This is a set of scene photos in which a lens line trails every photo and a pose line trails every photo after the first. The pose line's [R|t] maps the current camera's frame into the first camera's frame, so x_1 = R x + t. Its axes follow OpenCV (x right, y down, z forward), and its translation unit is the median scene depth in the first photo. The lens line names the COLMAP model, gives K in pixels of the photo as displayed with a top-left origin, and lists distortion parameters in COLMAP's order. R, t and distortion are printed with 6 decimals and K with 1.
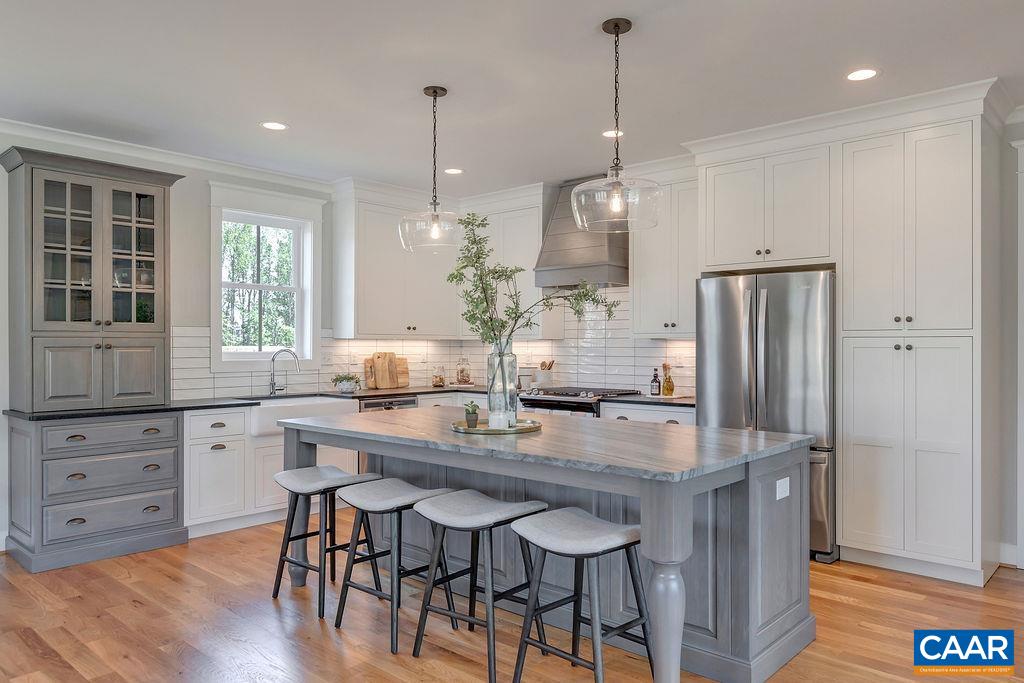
lens RADIAL K [[726.4, 0, 521.1], [0, 726.4, 347.4], [0, 0, 1]] dist [0.014451, 0.003604]
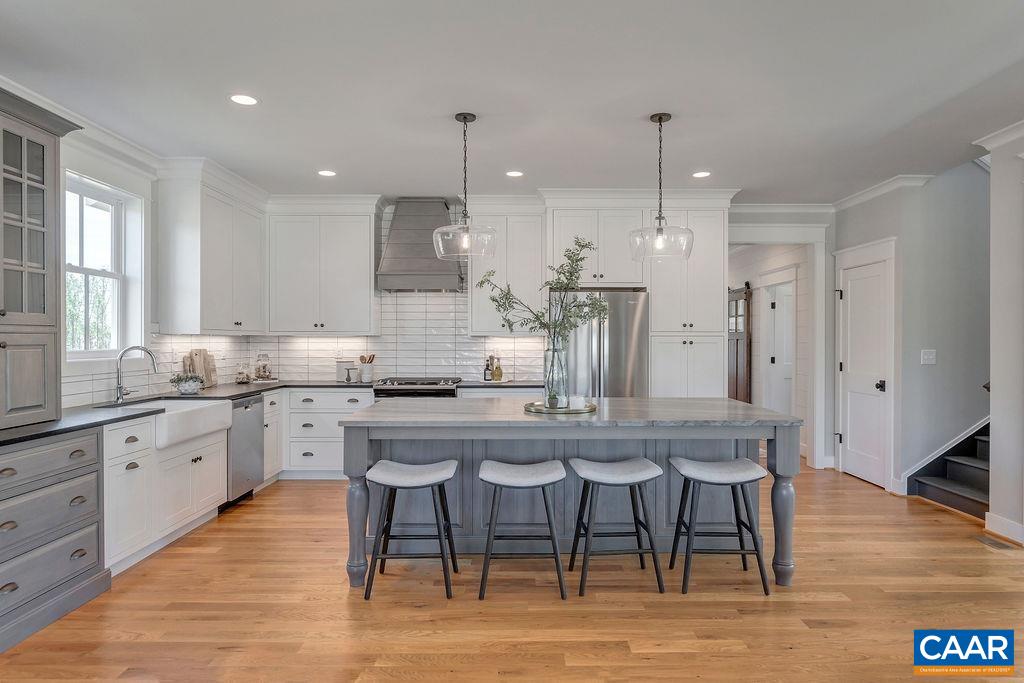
lens RADIAL K [[621.8, 0, 537.4], [0, 621.8, 342.5], [0, 0, 1]] dist [0.001498, 0.000411]
pose [[0.735756, -0.003611, 0.677237, -0.559830], [0.001625, 0.999992, 0.003567, -0.004818], [-0.677245, -0.001524, 0.735756, 0.172292]]
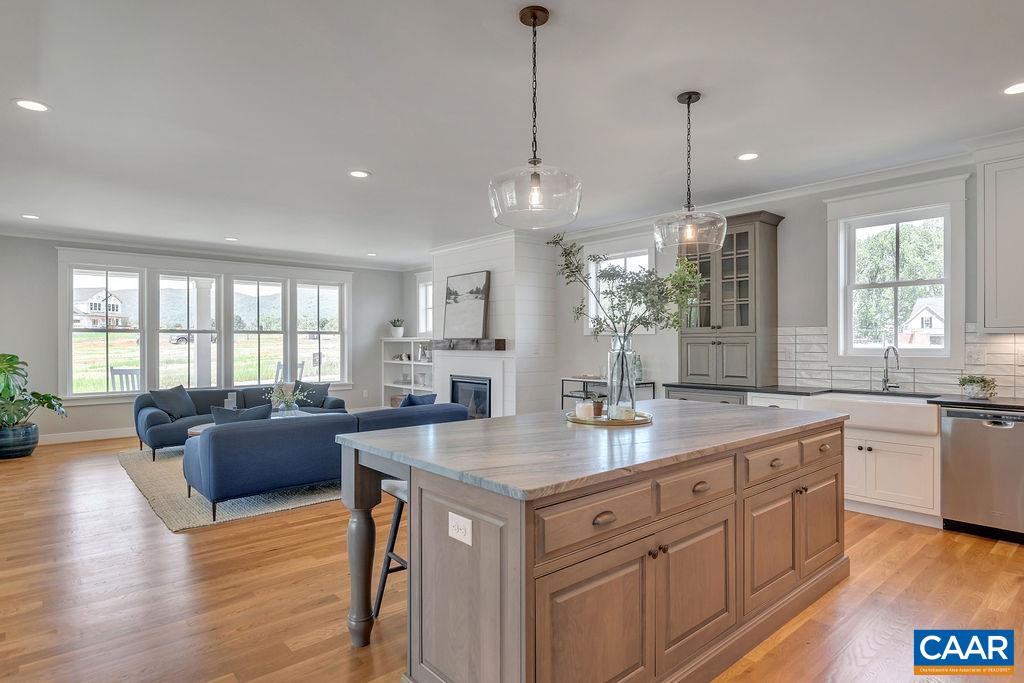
lens RADIAL K [[570.6, 0, 501.1], [0, 570.6, 343.3], [0, 0, 1]] dist [-0.003003, -0.007631]
pose [[-0.153904, 0.004087, -0.988077, 0.611058], [0.001820, 0.999991, 0.003853, -0.005582], [0.988084, -0.001206, -0.153910, 0.706394]]
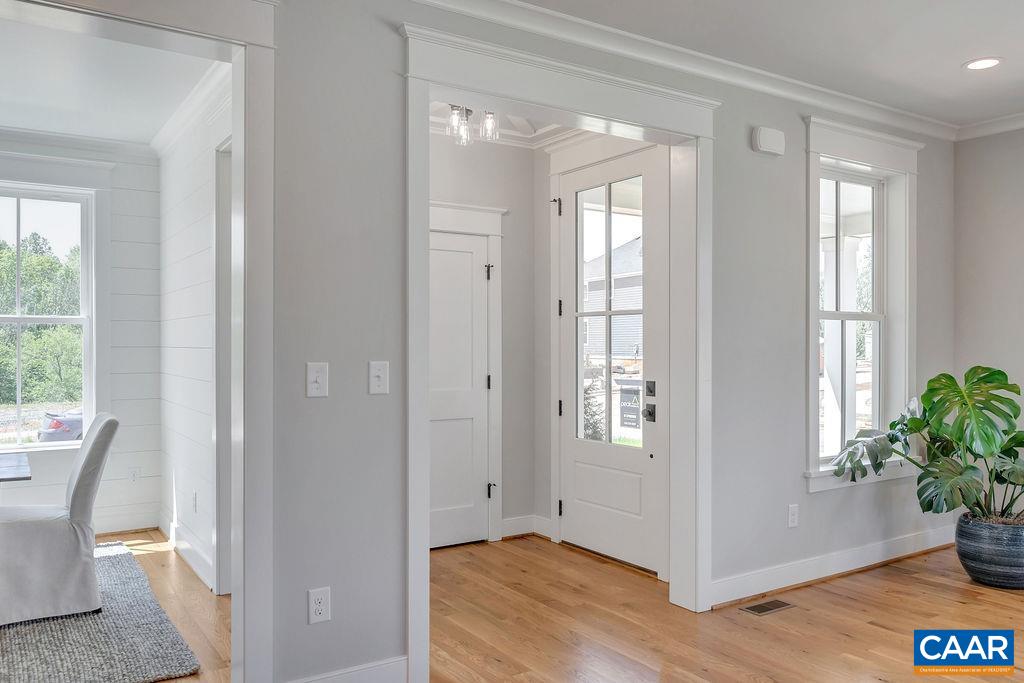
lens RADIAL K [[792.2, 0, 508.8], [0, 792.2, 345.2], [0, 0, 1]] dist [0.006133, -0.002737]
pose [[-0.965471, 0.000344, 0.260508, 0.168721], [0.000965, 0.999997, 0.002256, -0.005000], [-0.260507, 0.002429, -0.965469, 0.526443]]
